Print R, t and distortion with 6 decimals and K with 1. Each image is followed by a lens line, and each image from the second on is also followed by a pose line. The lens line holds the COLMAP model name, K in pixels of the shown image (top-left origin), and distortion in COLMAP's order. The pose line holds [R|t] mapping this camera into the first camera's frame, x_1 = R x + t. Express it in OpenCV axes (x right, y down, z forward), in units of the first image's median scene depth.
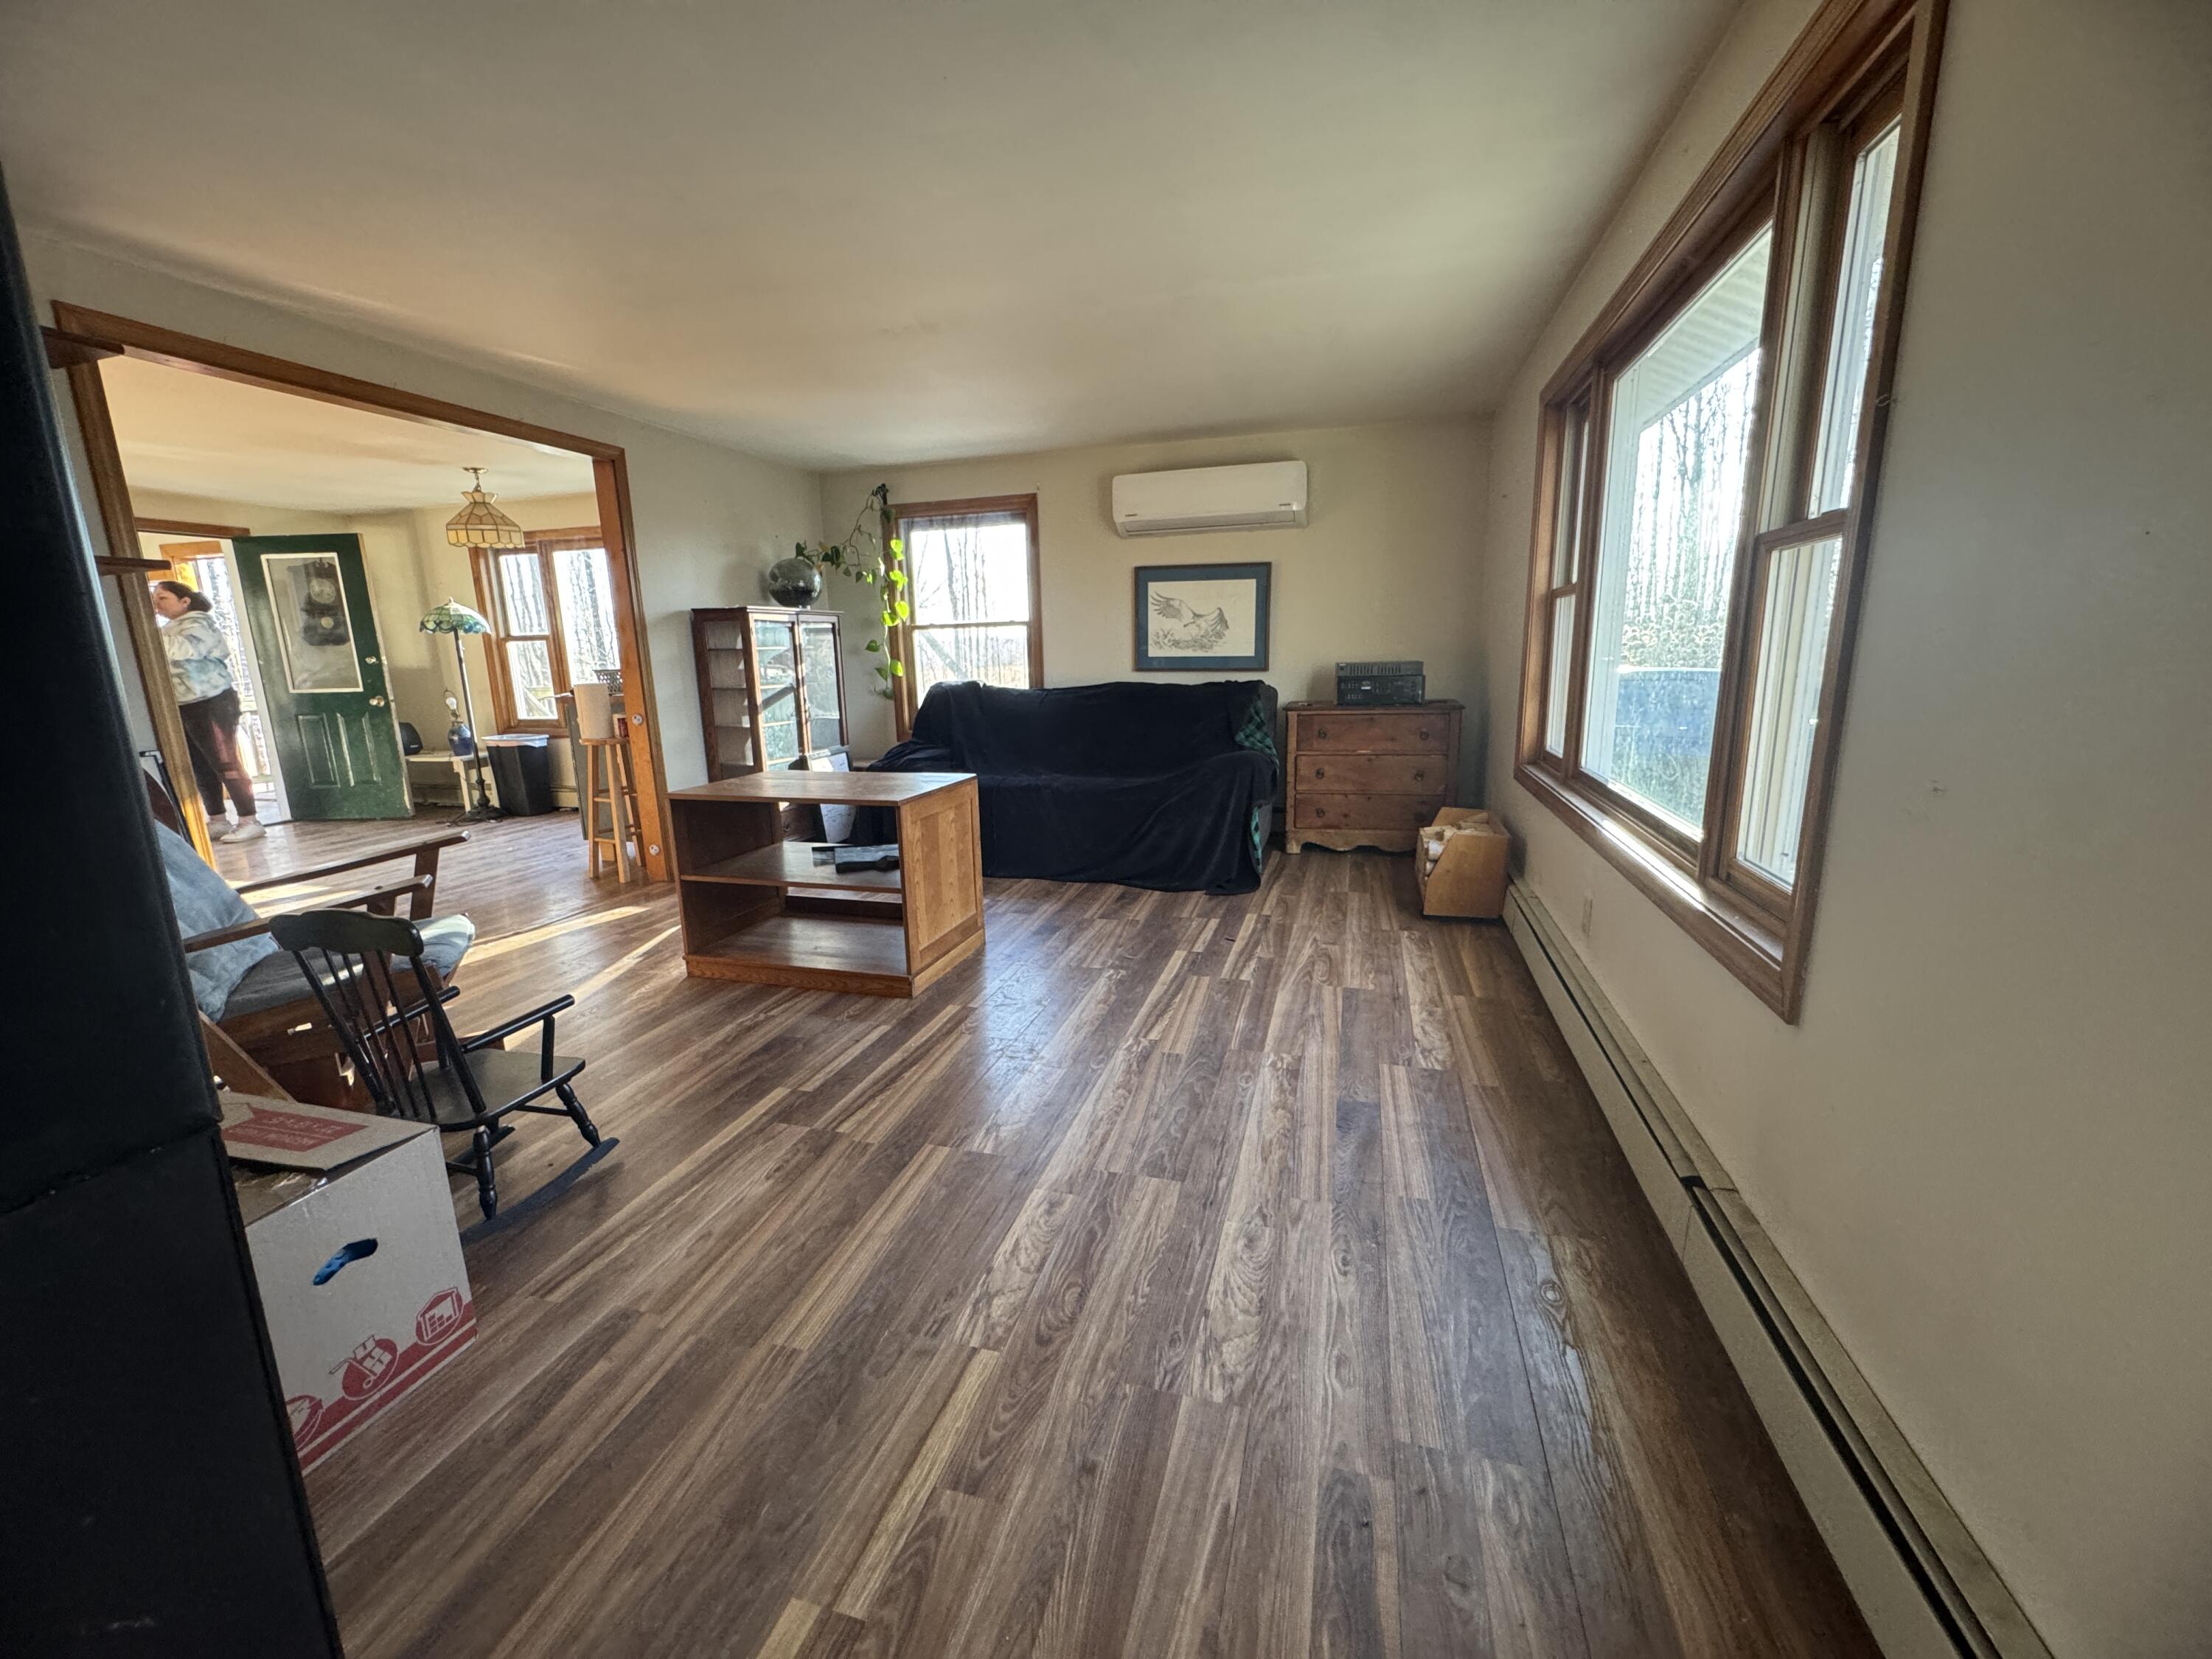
lens RADIAL K [[883.2, 0, 1103.1], [0, 883.2, 832.2], [0, 0, 1]] dist [-0.004886, 0.000467]
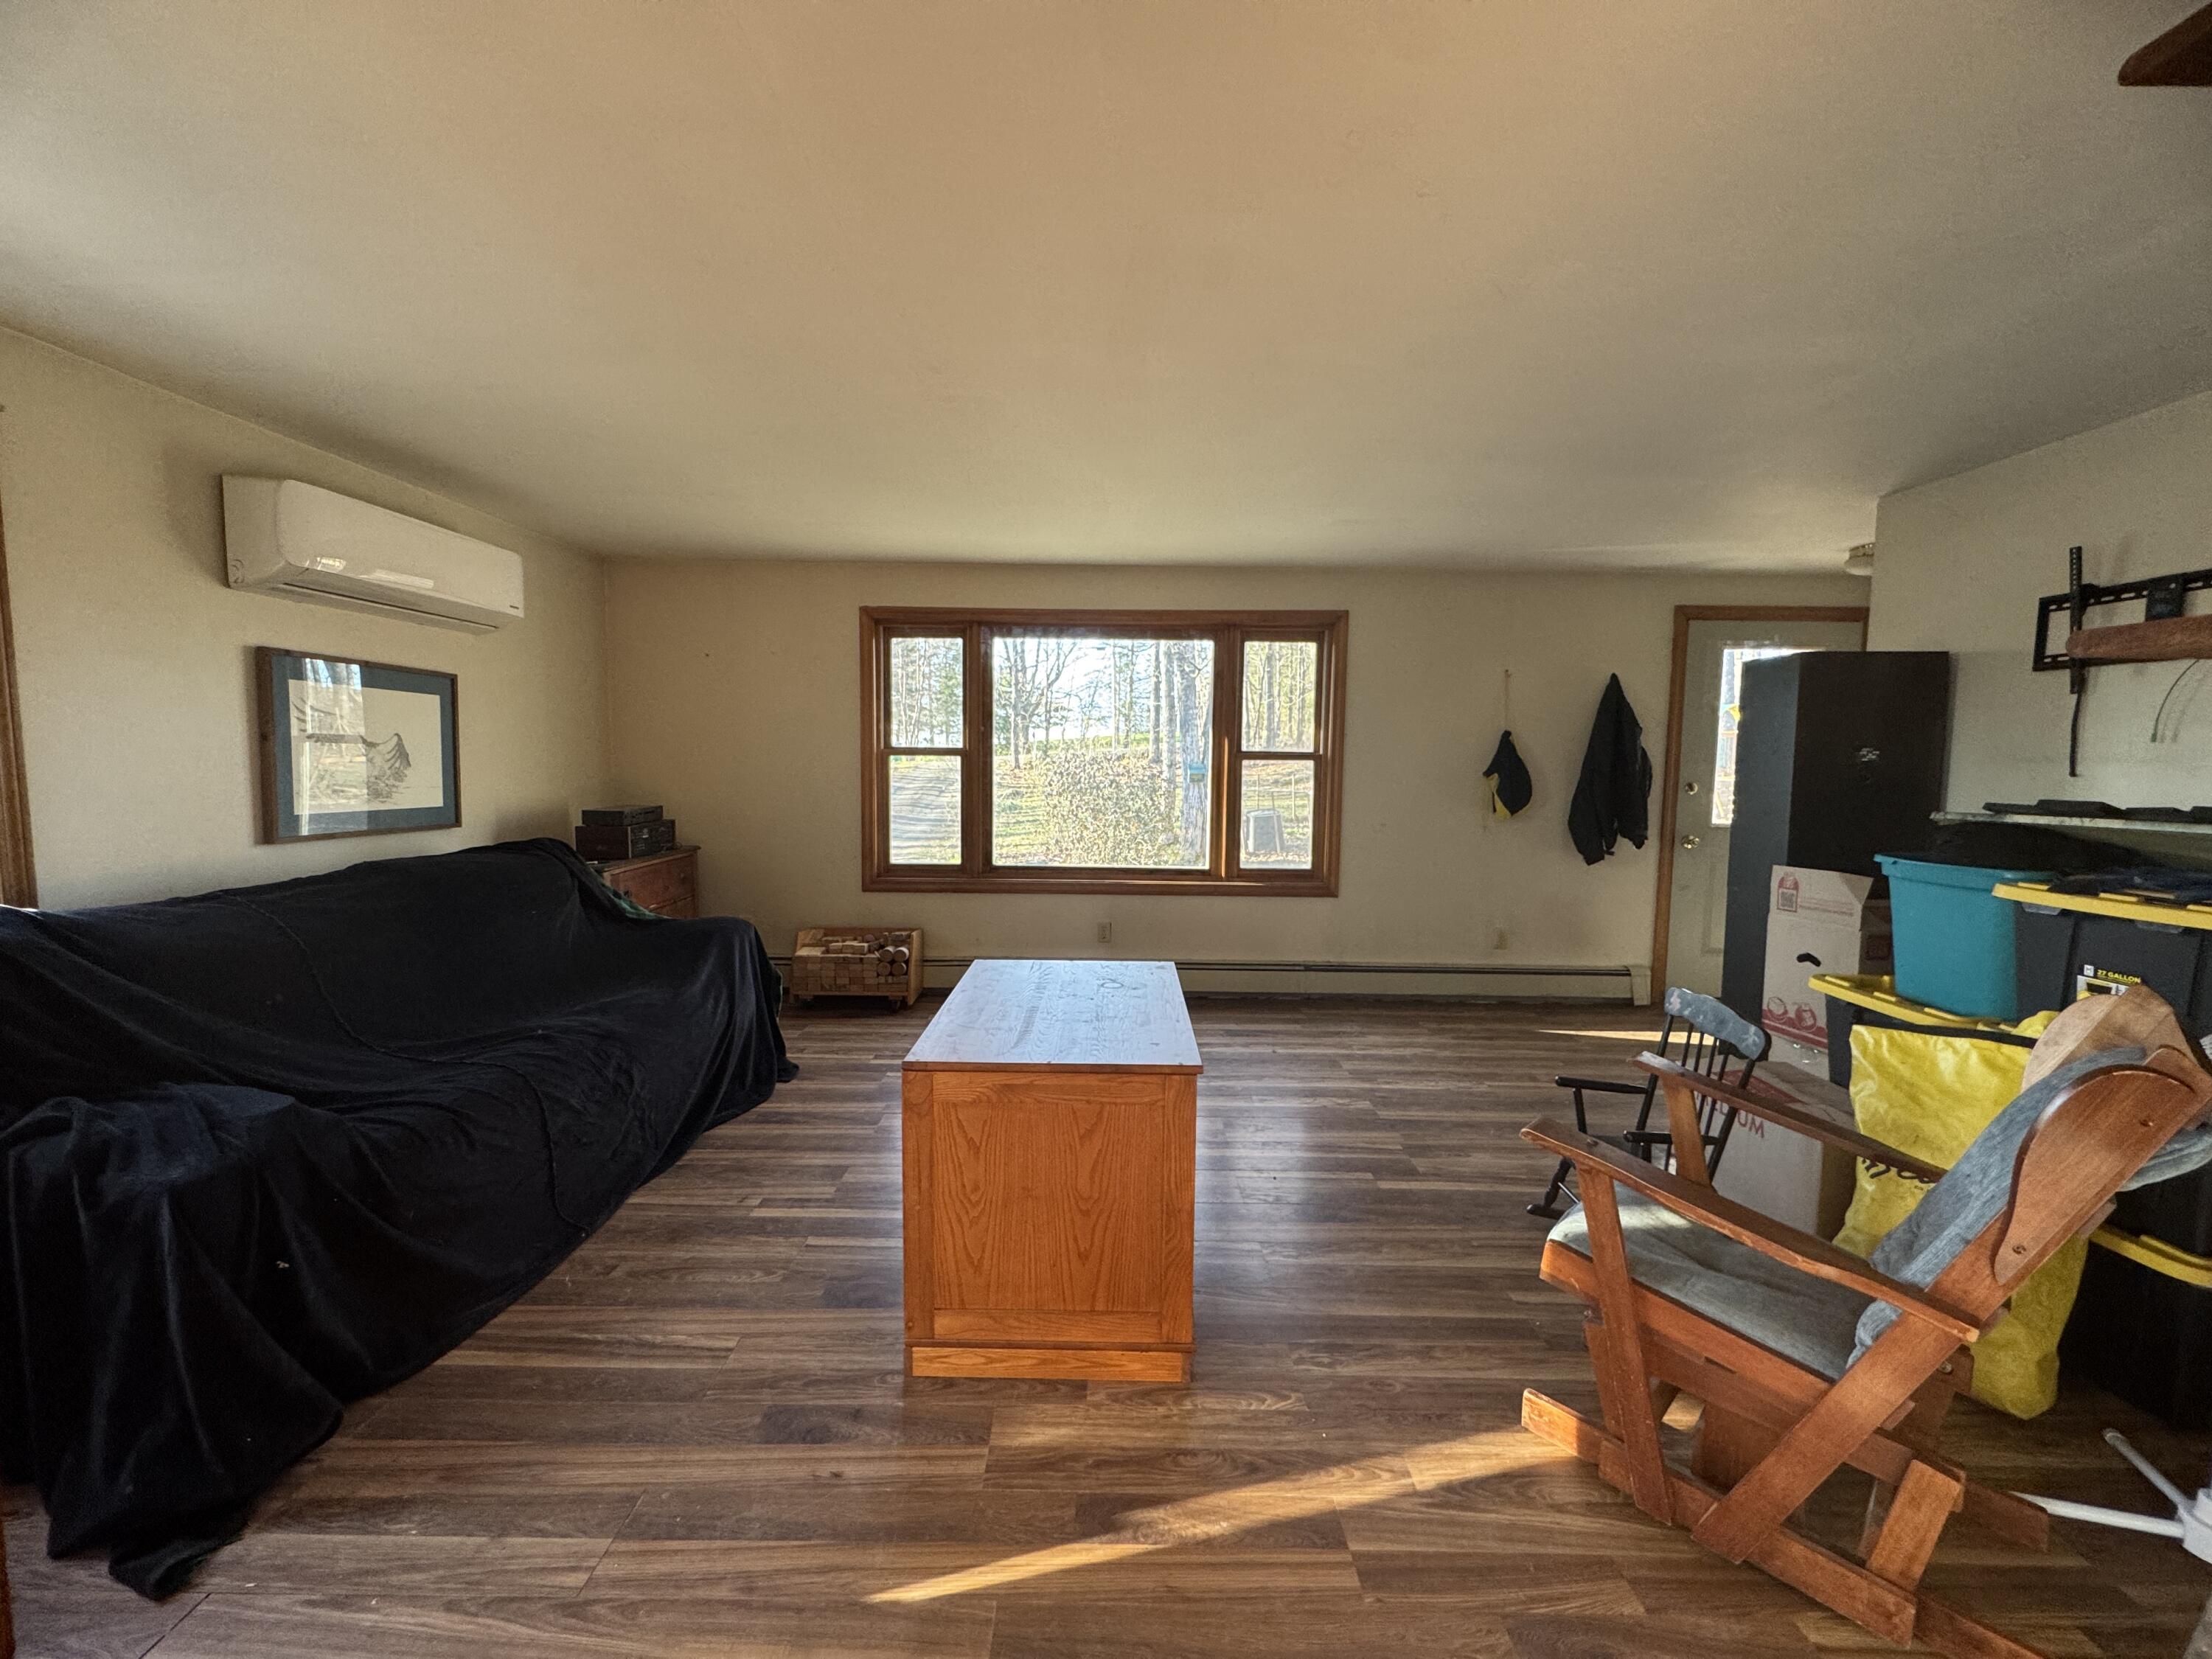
lens RADIAL K [[883.2, 0, 1103.1], [0, 883.2, 832.2], [0, 0, 1]] dist [-0.004886, 0.000467]
pose [[-0.265386, -0.061561, 0.962175, -1.201178], [0.192281, 0.974533, 0.115386, -0.317800], [-0.944774, 0.215630, -0.246791, 1.366291]]
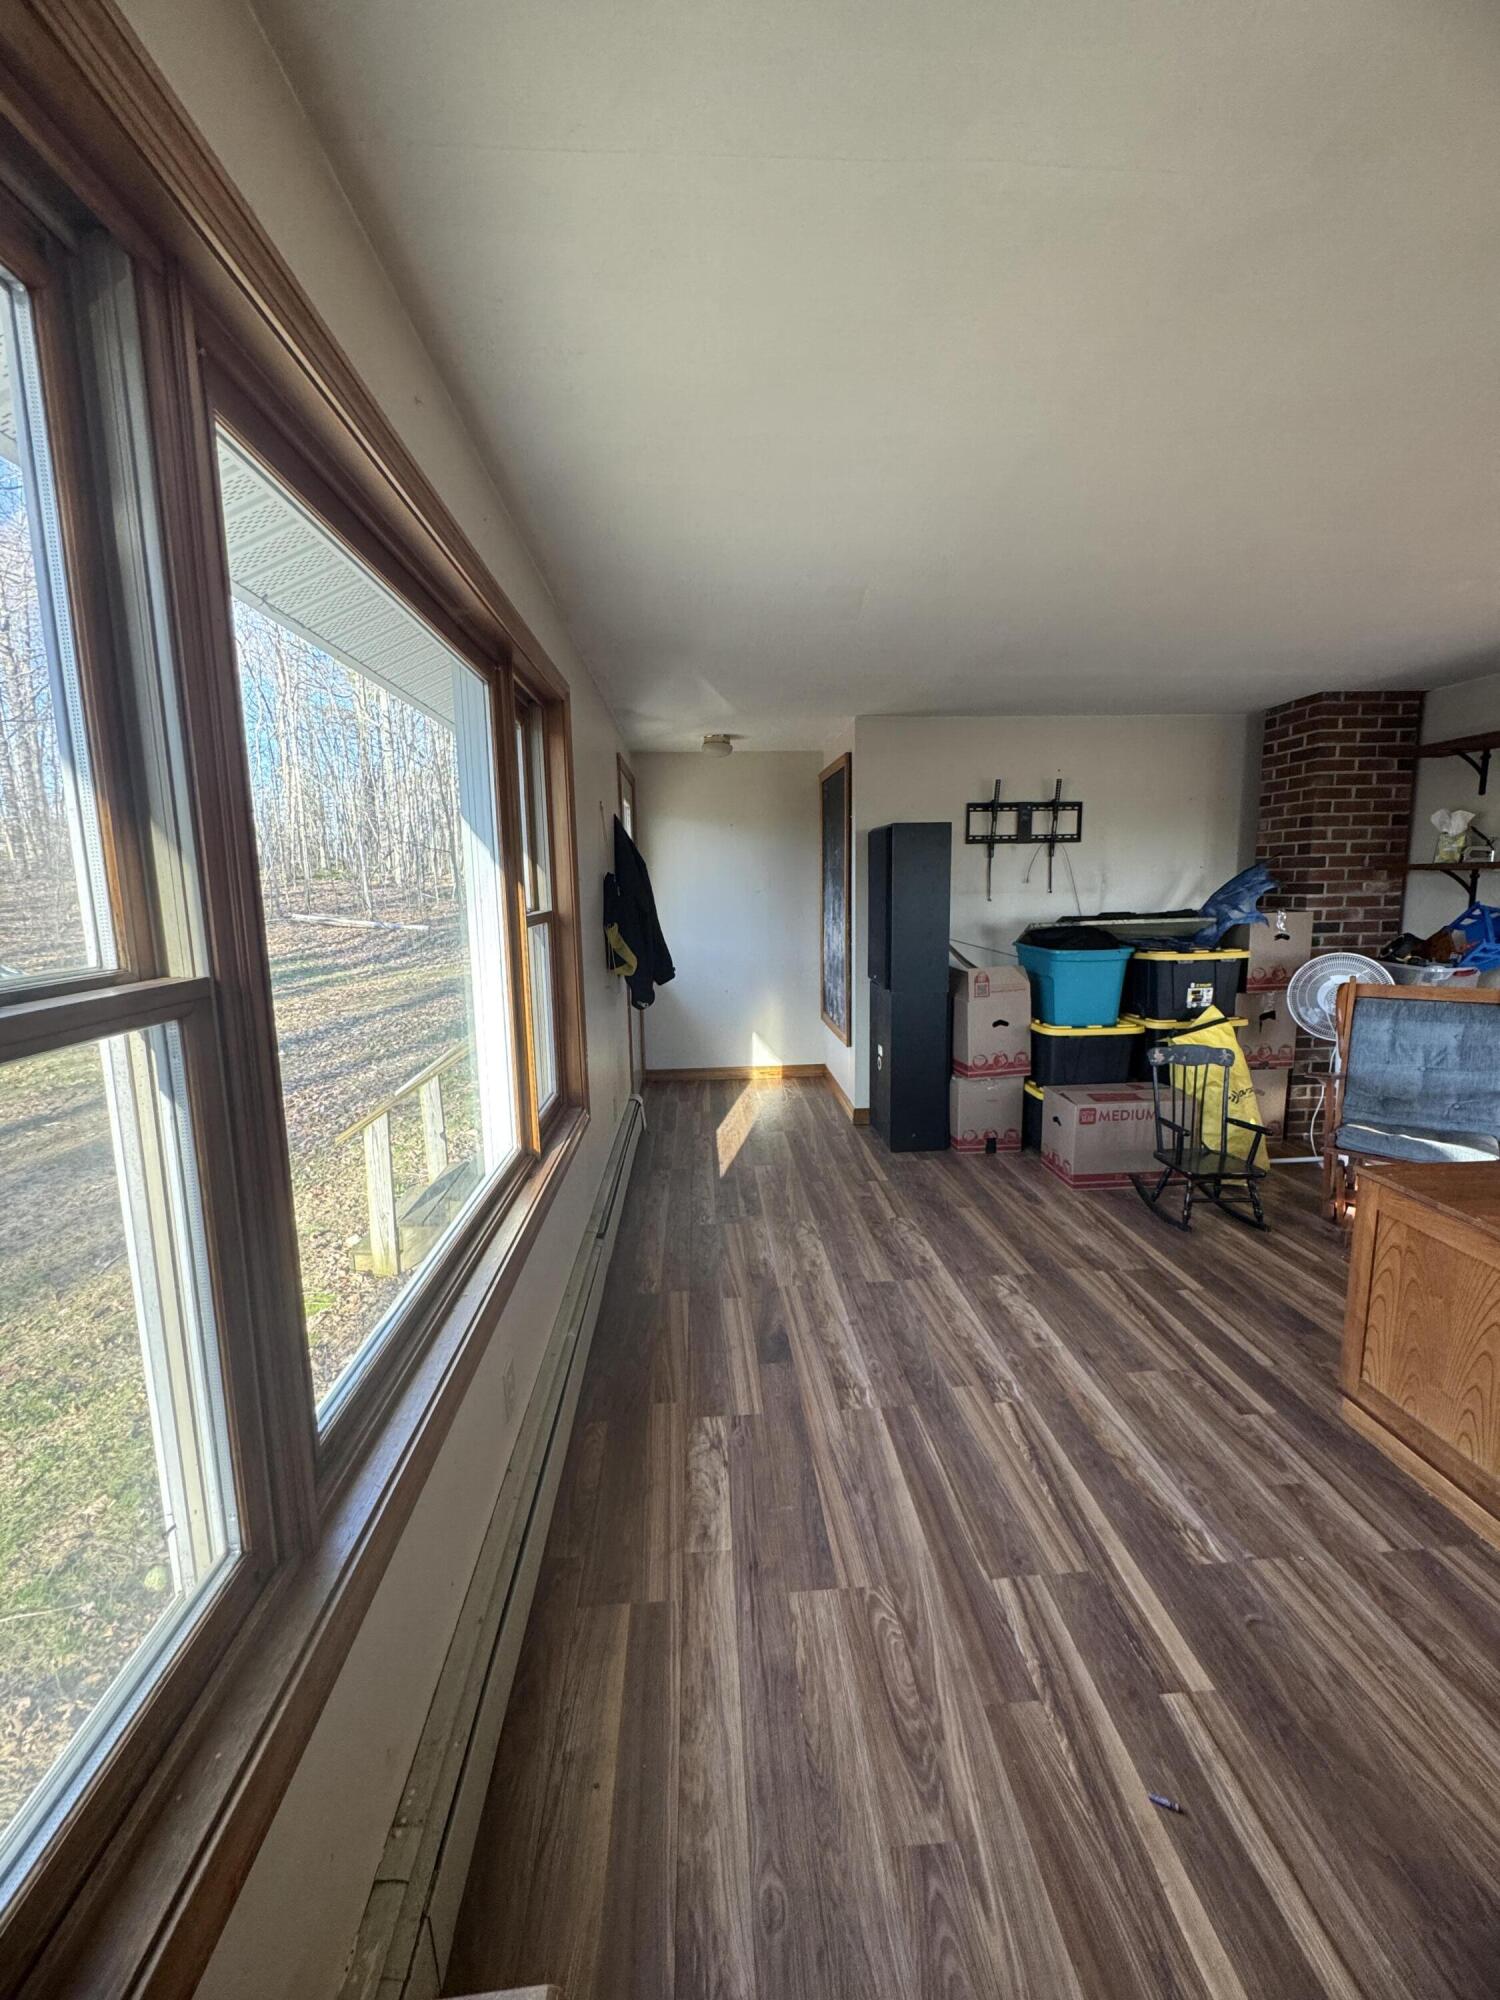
lens RADIAL K [[798.5, 0, 750.0], [0, 798.5, 1000.0], [0, 0, 1]] dist [-0.004886, 0.000467]
pose [[-0.941056, 0.089745, -0.326127, 0.527967], [-0.029574, 0.938637, 0.343635, -0.430181], [0.336954, 0.333025, -0.880657, 1.490830]]
